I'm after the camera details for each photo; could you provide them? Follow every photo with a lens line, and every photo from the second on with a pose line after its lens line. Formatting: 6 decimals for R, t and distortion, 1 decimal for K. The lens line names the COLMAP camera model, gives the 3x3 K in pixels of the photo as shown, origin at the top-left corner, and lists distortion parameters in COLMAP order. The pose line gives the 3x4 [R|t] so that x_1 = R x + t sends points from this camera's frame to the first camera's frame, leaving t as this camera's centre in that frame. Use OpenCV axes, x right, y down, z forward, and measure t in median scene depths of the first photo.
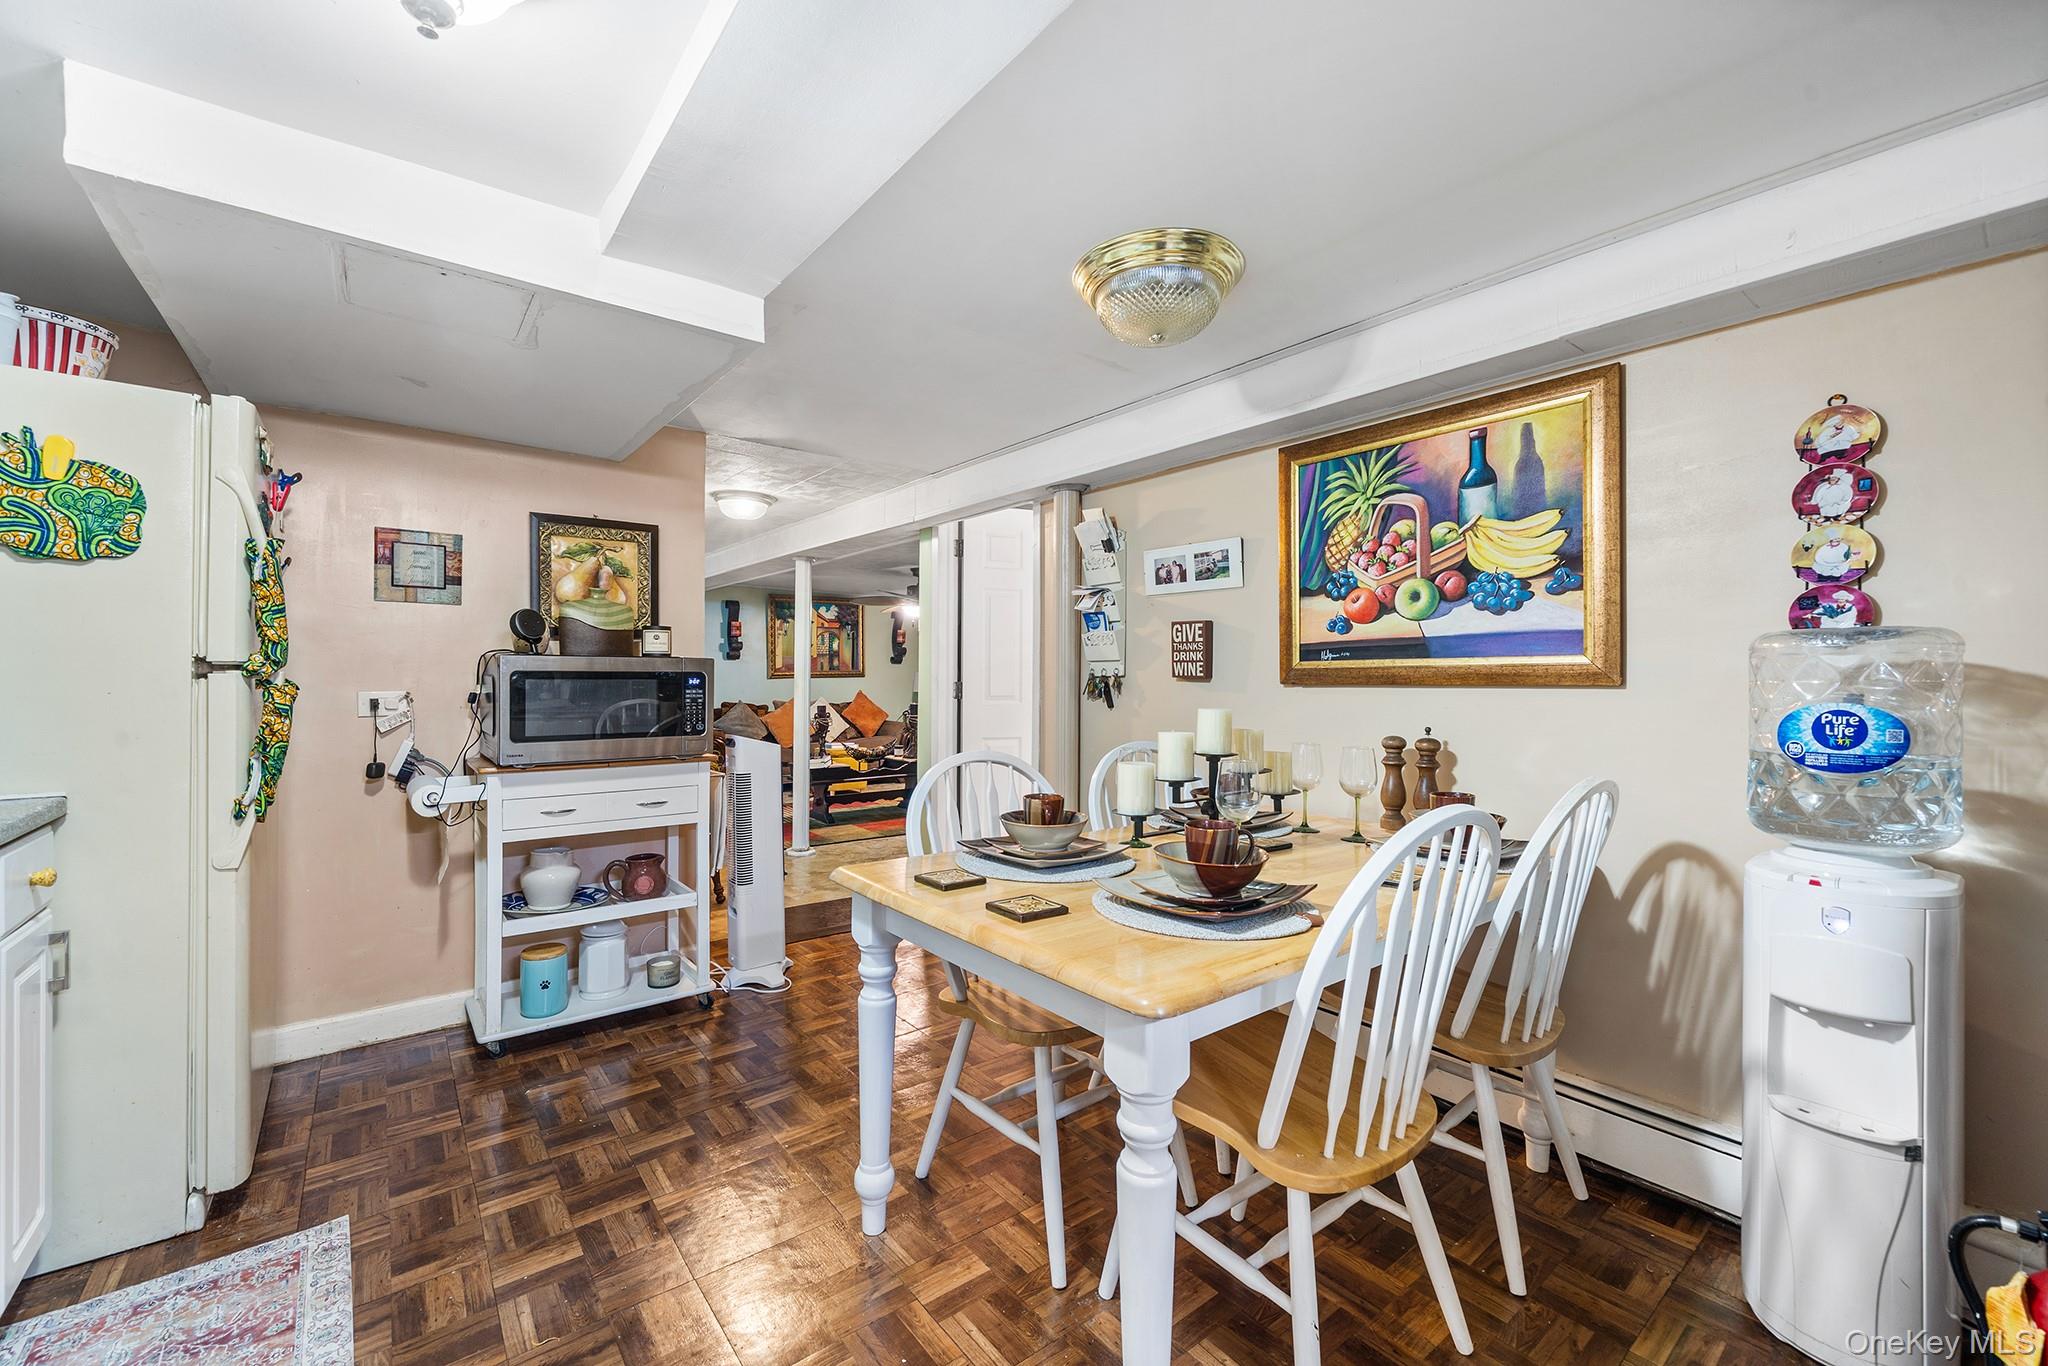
lens RADIAL K [[819.5, 0, 1024.9], [0, 819.5, 676.7], [0, 0, 1]] dist [-0.003962, 0.000042]
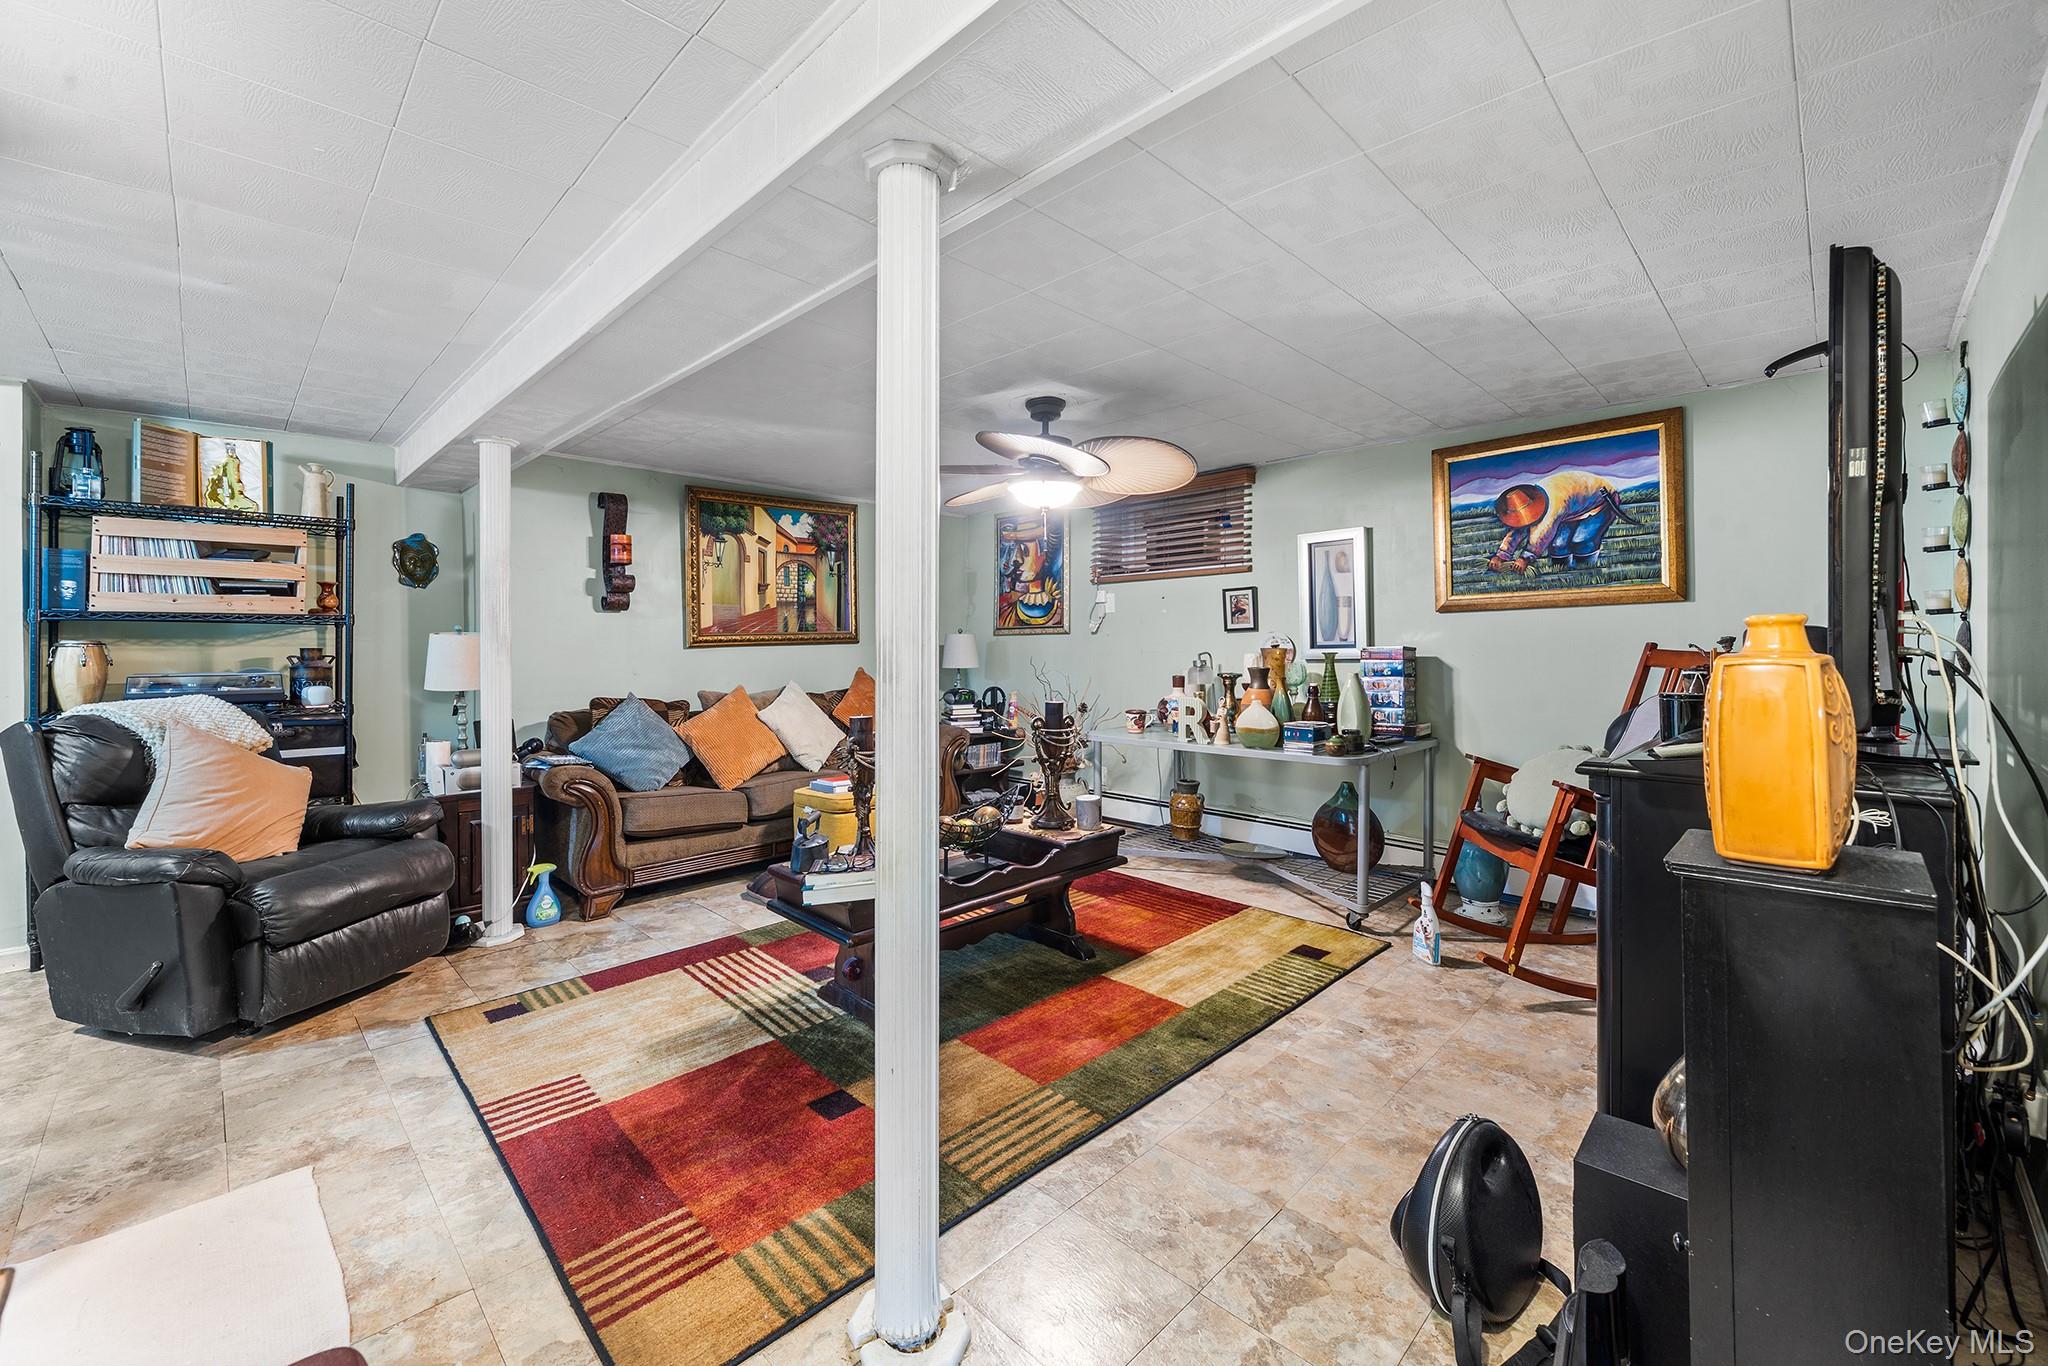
lens RADIAL K [[819.5, 0, 1008.0], [0, 819.5, 642.6], [0, 0, 1]] dist [-0.003962, 0.000042]
pose [[0.993887, -0.008780, 0.110055, -0.166021], [0.009069, 0.999957, -0.002128, 0.001840], [-0.110032, 0.003113, 0.993923, 0.456968]]
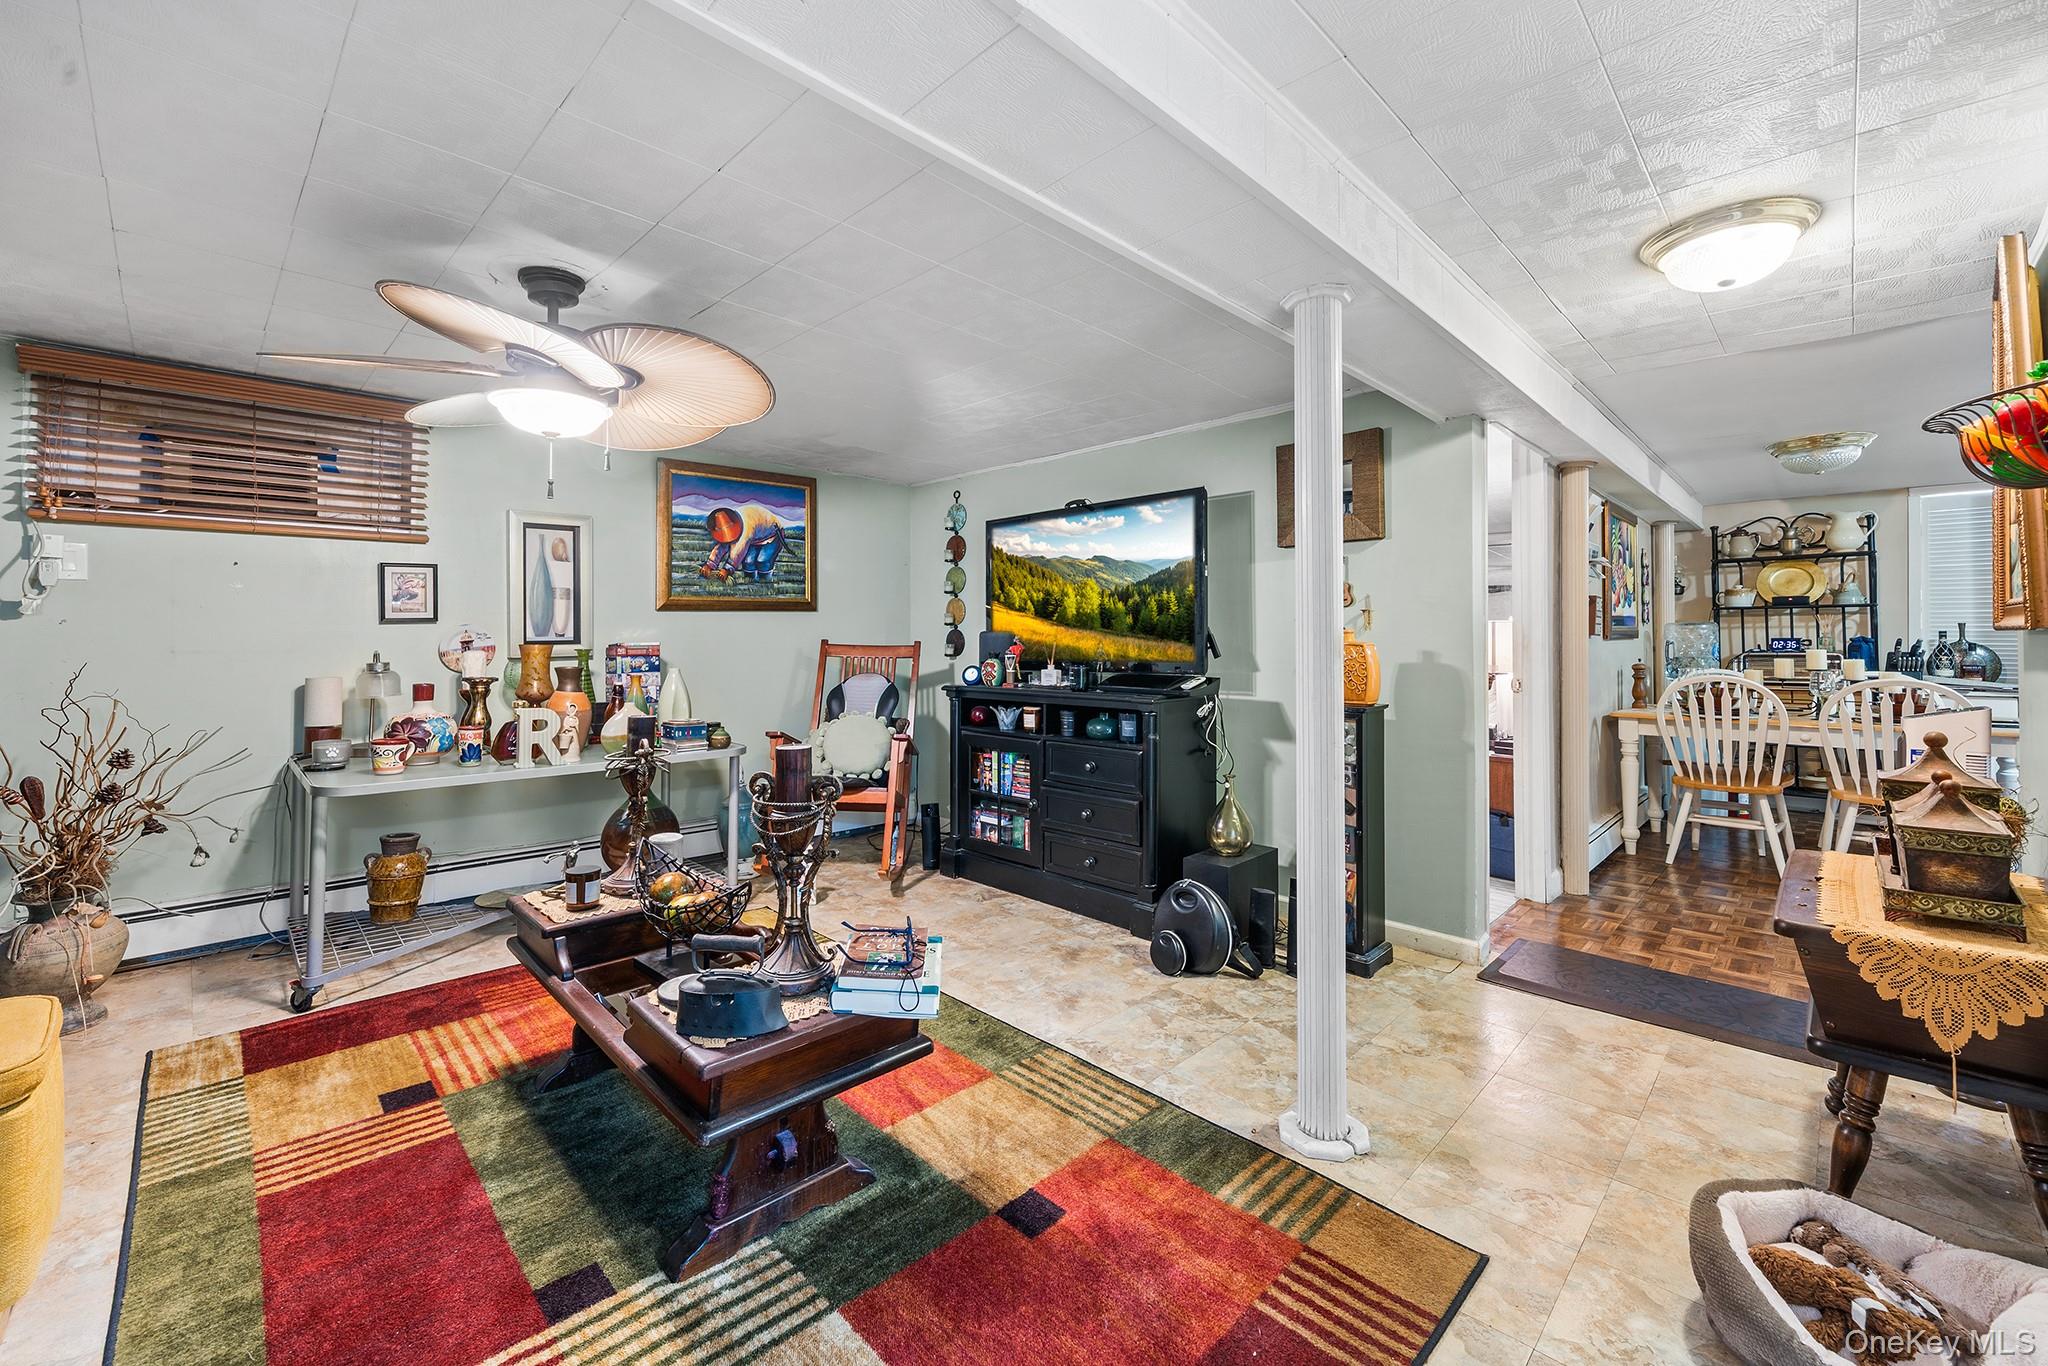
lens RADIAL K [[819.5, 0, 1010.9], [0, 819.5, 631.6], [0, 0, 1]] dist [-0.003962, 0.000042]
pose [[-0.098739, 0.004979, 0.995101, -0.338208], [0.000107, 0.999988, -0.004993, 0.001313], [-0.995113, -0.000387, -0.098738, 0.671063]]
